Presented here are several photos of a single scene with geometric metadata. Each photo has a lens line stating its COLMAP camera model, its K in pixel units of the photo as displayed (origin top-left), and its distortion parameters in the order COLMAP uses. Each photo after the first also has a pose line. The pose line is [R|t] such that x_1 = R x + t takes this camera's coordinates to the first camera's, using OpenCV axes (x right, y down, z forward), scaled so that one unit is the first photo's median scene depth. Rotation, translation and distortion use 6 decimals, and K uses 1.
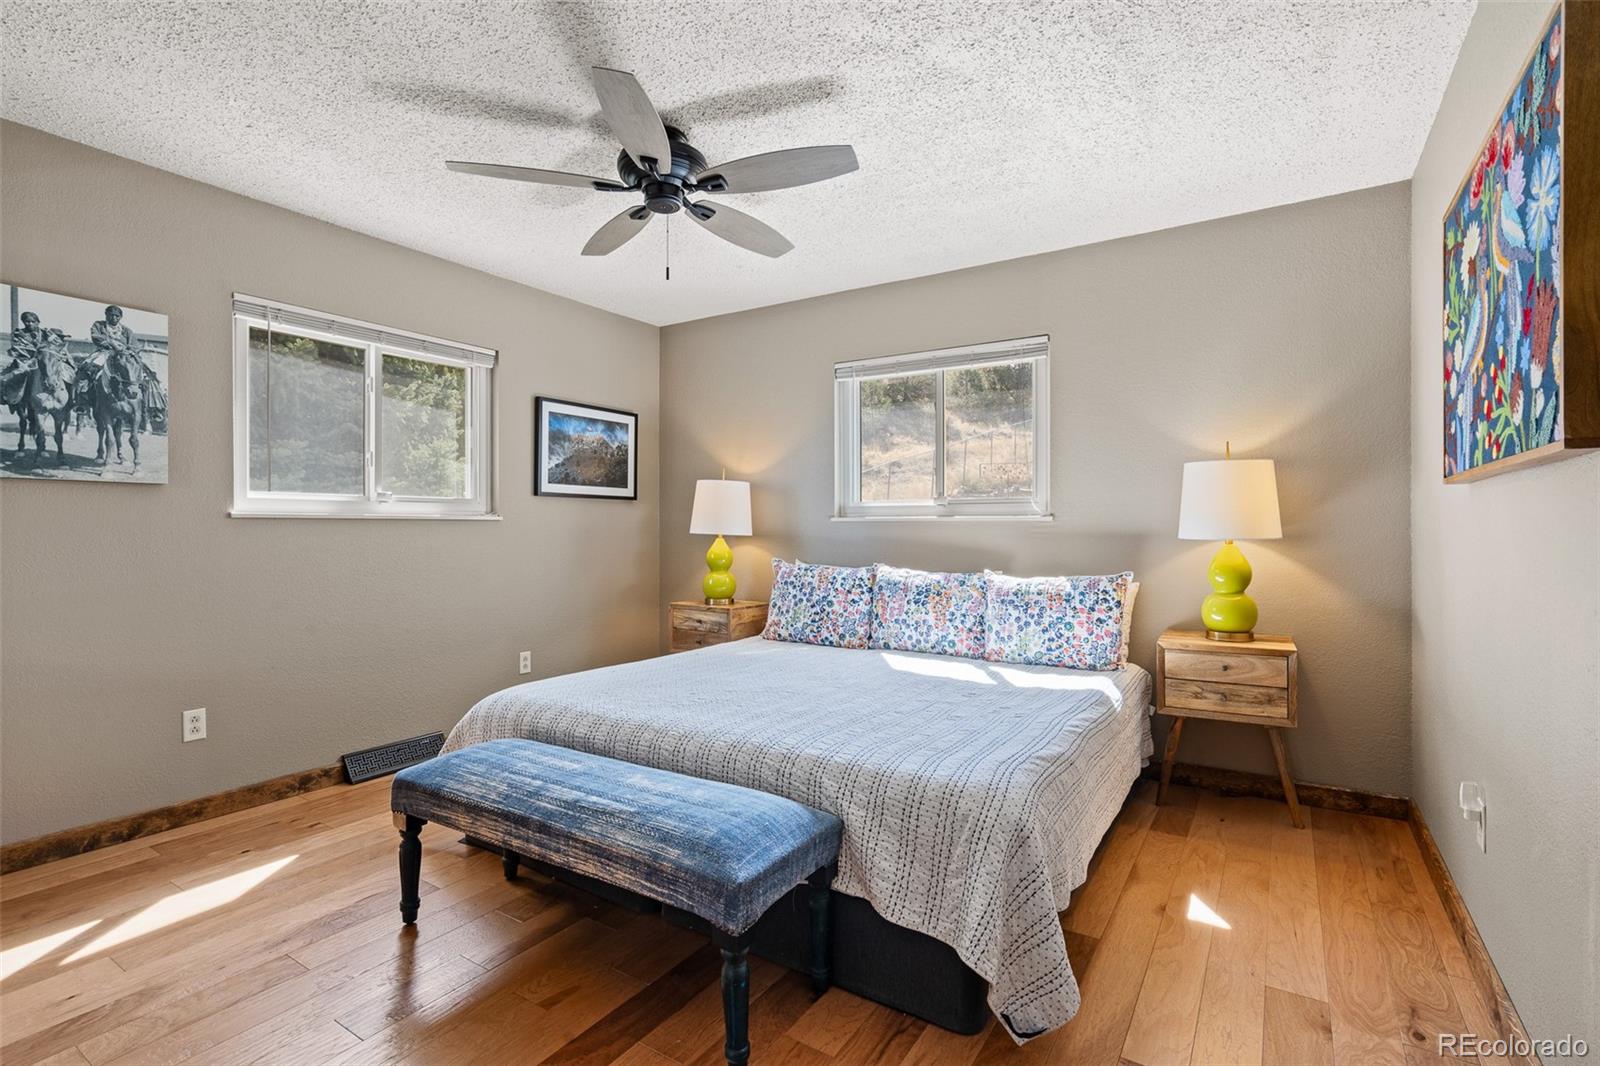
lens RADIAL K [[727.1, 0, 798.9], [0, 727.1, 527.7], [0, 0, 1]] dist [-0.009203, 0.003603]
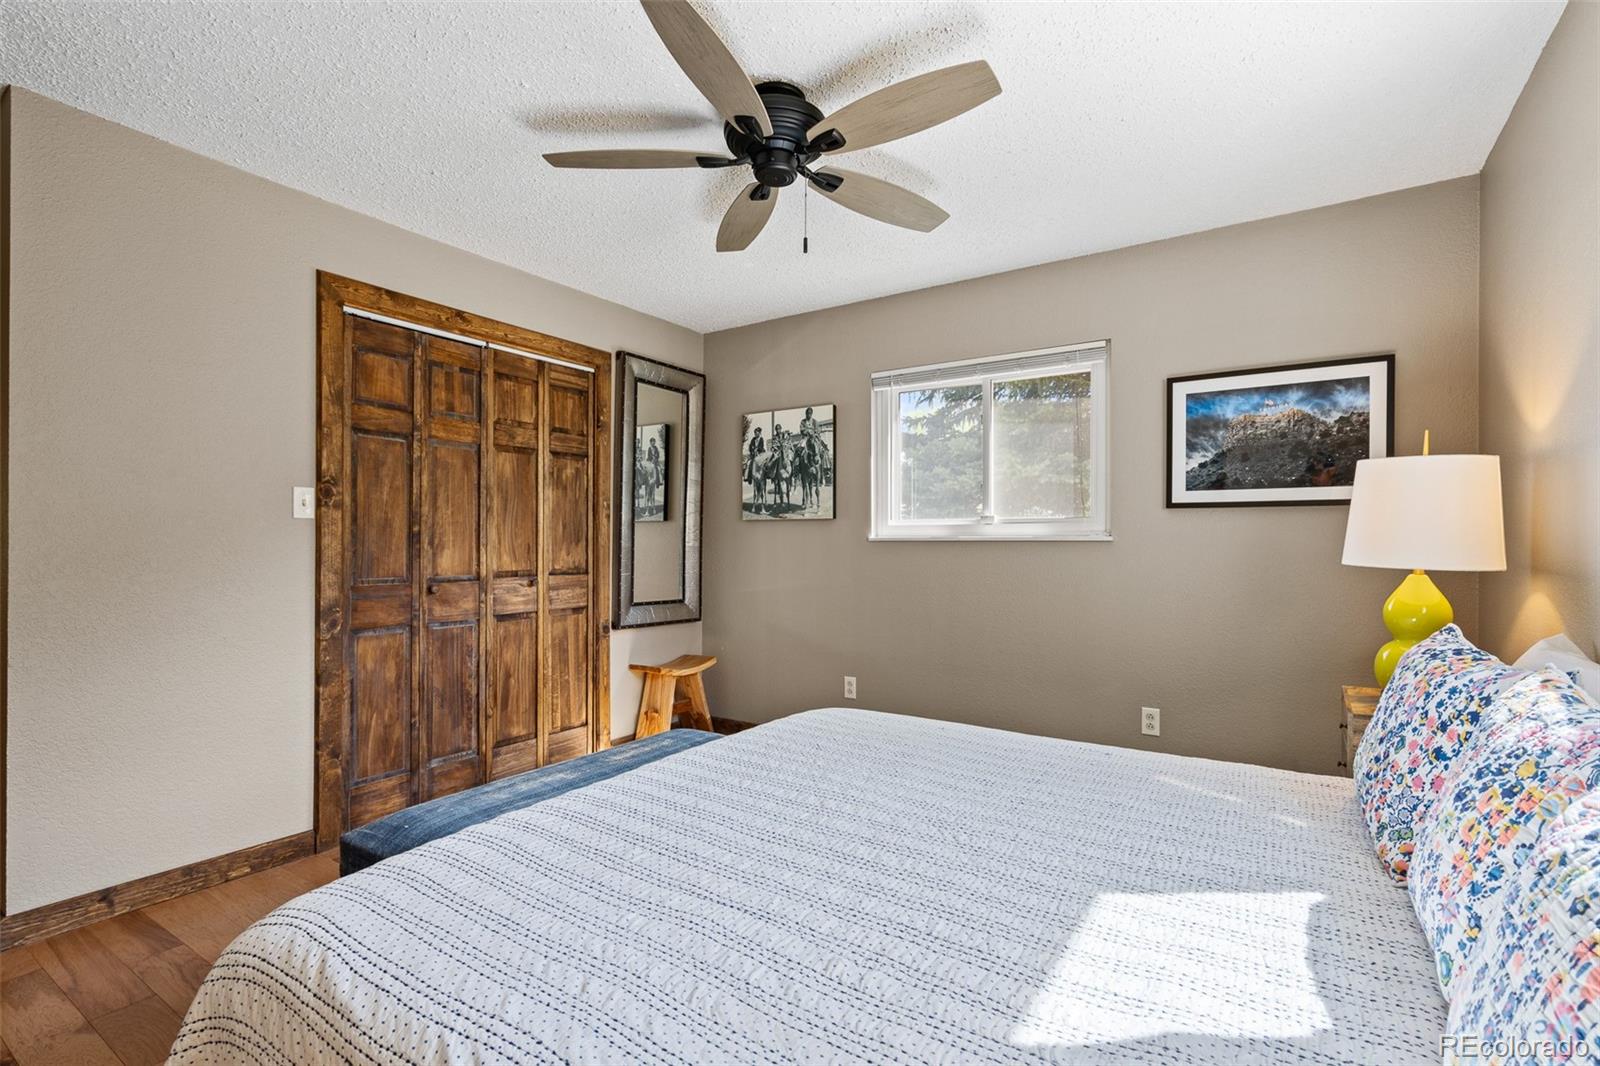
lens RADIAL K [[727.1, 0, 800.5], [0, 727.1, 542.1], [0, 0, 1]] dist [-0.009203, 0.003603]
pose [[0.009472, -0.005237, -0.999941, 0.628182], [-0.004578, 0.999976, -0.005280, -0.004833], [0.999945, 0.004628, 0.009447, 0.955691]]
